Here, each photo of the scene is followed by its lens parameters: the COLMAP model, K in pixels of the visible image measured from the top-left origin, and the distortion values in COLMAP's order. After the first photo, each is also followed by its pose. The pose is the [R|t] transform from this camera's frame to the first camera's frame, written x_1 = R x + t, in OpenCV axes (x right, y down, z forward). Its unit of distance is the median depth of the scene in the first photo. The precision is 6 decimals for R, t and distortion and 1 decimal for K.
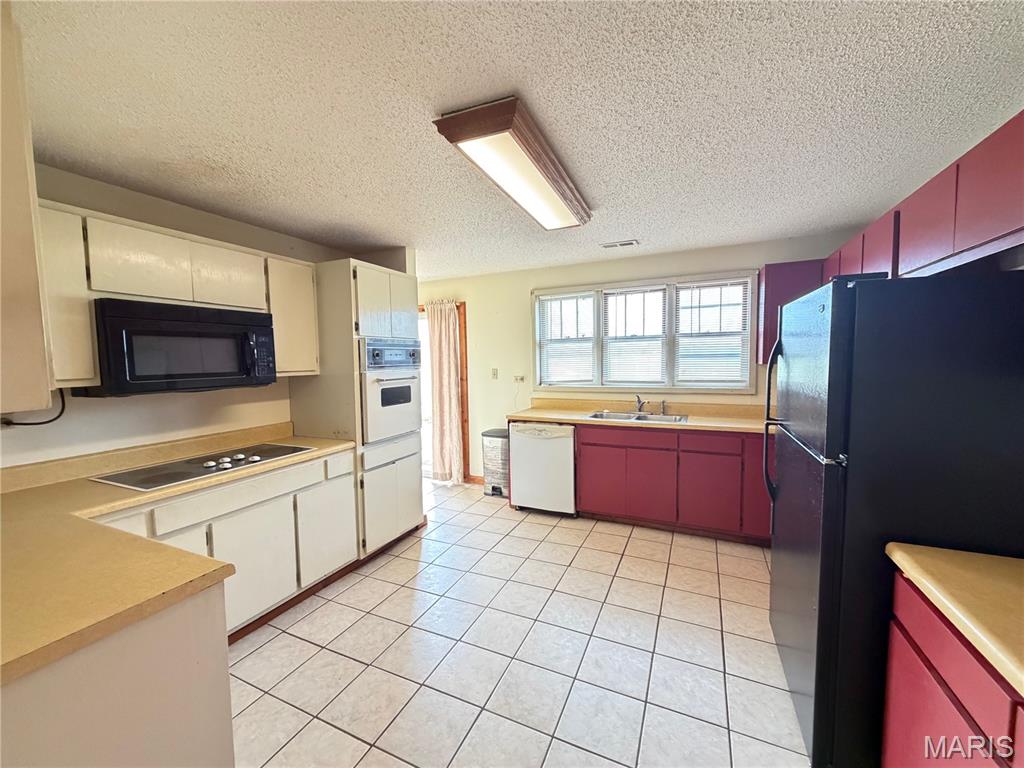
lens RADIAL K [[406.3, 0, 507.4], [0, 406.3, 383.7], [0, 0, 1]] dist [0.001185, -0.000008]
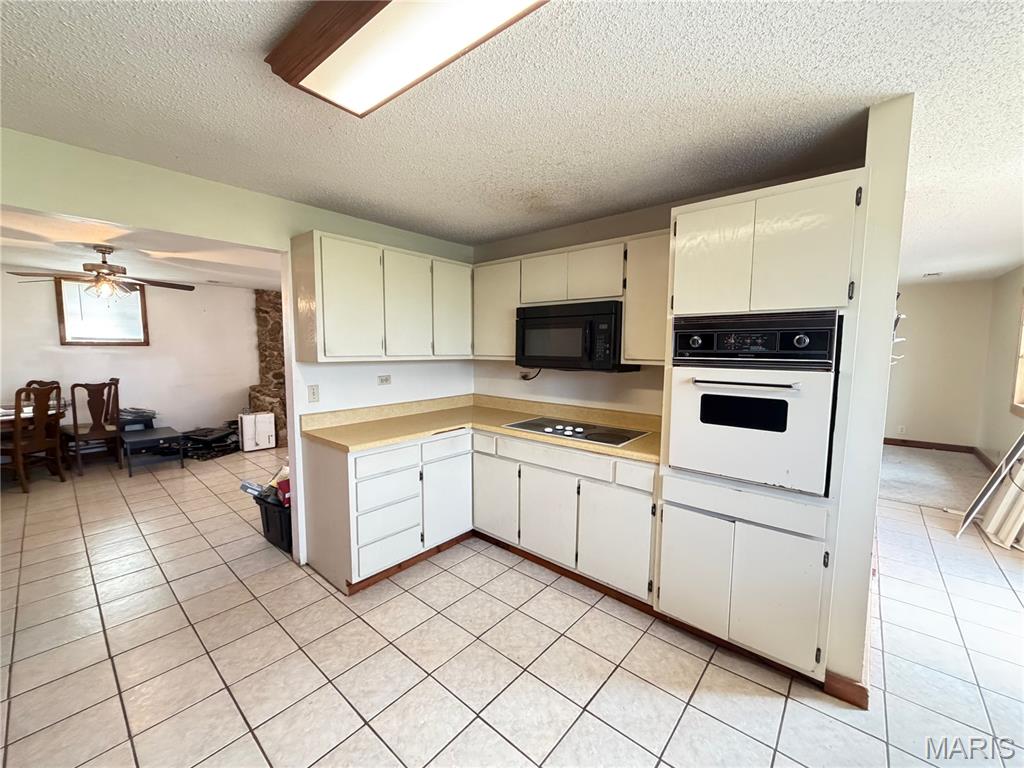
lens RADIAL K [[406.3, 0, 507.4], [0, 406.3, 383.7], [0, 0, 1]] dist [0.001185, -0.000008]
pose [[-0.270288, 0.101066, -0.957460, 0.470061], [-0.065755, 0.990215, 0.123086, -0.075953], [0.960531, 0.096227, -0.260998, 1.040276]]
